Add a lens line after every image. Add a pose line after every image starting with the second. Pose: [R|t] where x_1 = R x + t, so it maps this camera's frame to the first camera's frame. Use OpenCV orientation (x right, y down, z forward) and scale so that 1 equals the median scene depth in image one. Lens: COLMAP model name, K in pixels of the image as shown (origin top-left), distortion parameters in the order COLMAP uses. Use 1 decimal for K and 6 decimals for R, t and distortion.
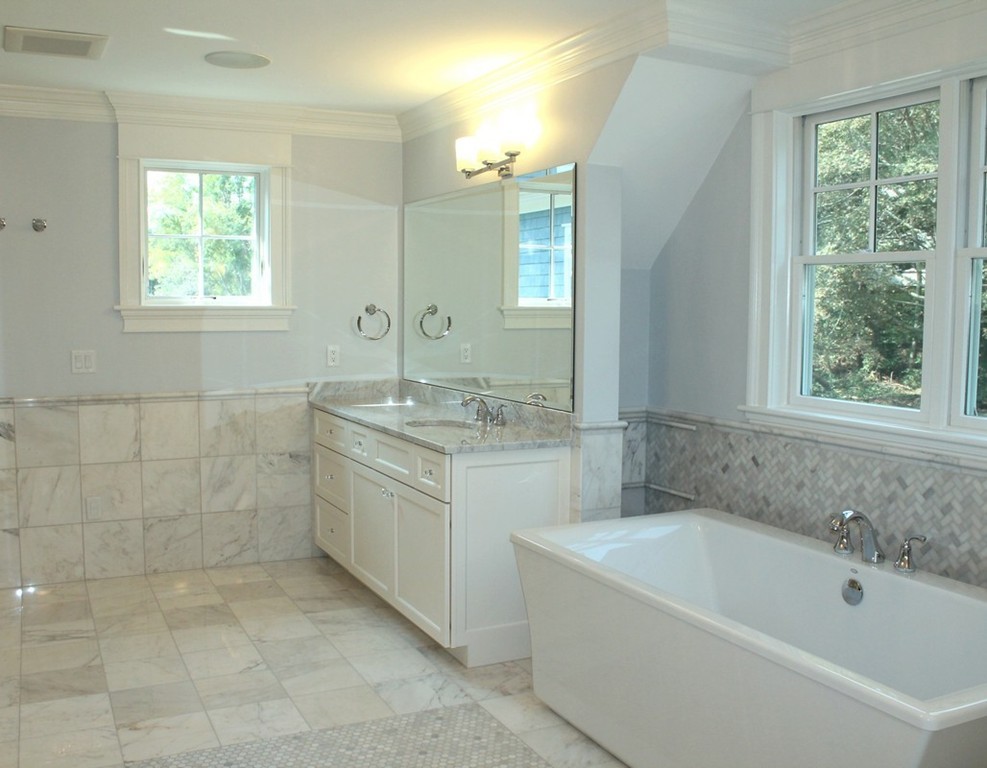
lens RADIAL K [[967.7, 0, 492.2], [0, 967.7, 387.4], [0, 0, 1]] dist [-0.179365, 0.166063]
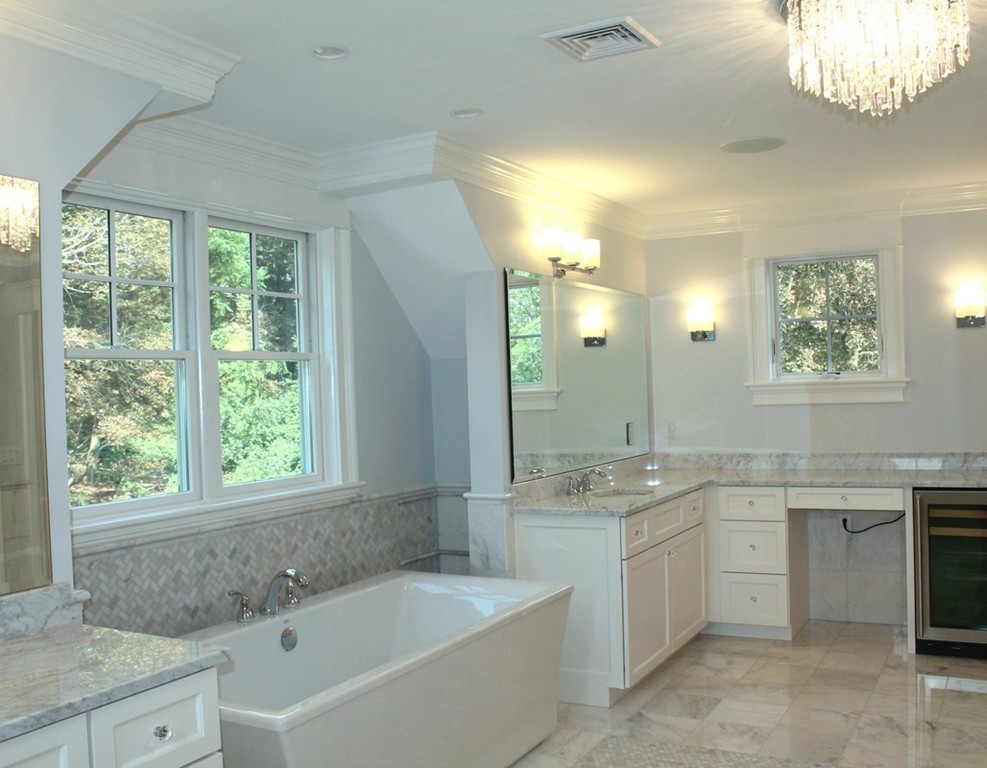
lens RADIAL K [[967.7, 0, 492.2], [0, 967.7, 387.4], [0, 0, 1]] dist [-0.179365, 0.166063]
pose [[-0.566569, 0.009068, 0.823964, -1.120376], [0.100686, 0.993209, 0.058303, -0.209216], [-0.817840, 0.115994, -0.563634, 2.167458]]
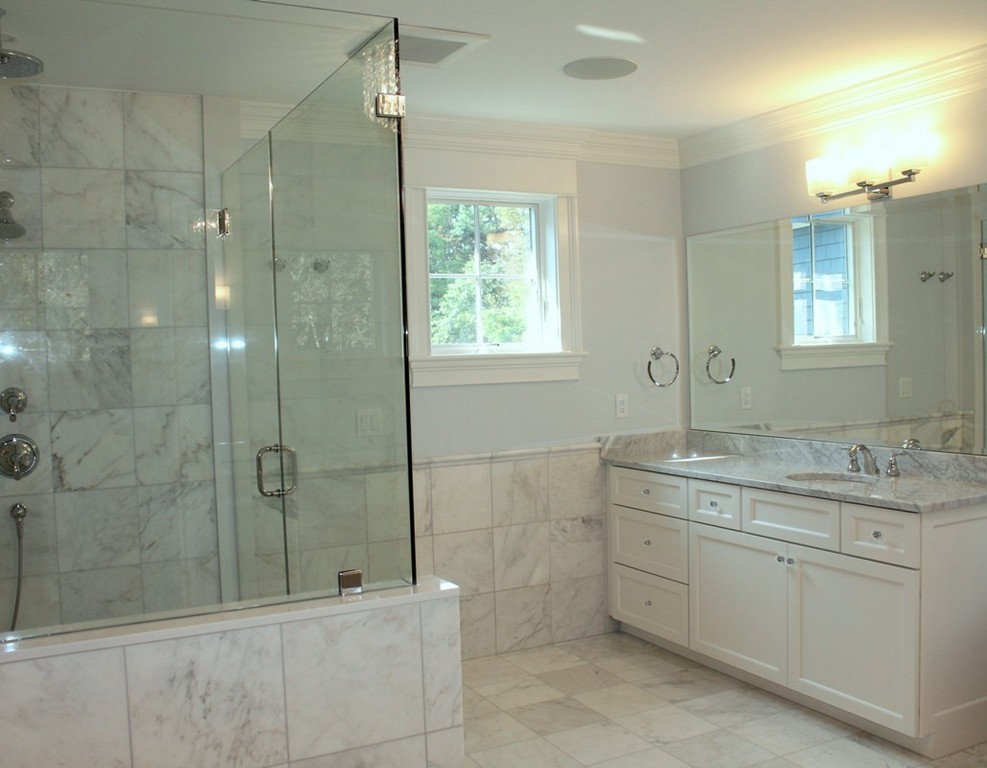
lens RADIAL K [[967.7, 0, 492.2], [0, 967.7, 387.4], [0, 0, 1]] dist [-0.179365, 0.166063]
pose [[0.999312, -0.036740, 0.005156, -0.298488], [0.036946, 0.998164, -0.047997, -0.012104], [-0.003383, 0.048154, 0.998834, 0.106781]]
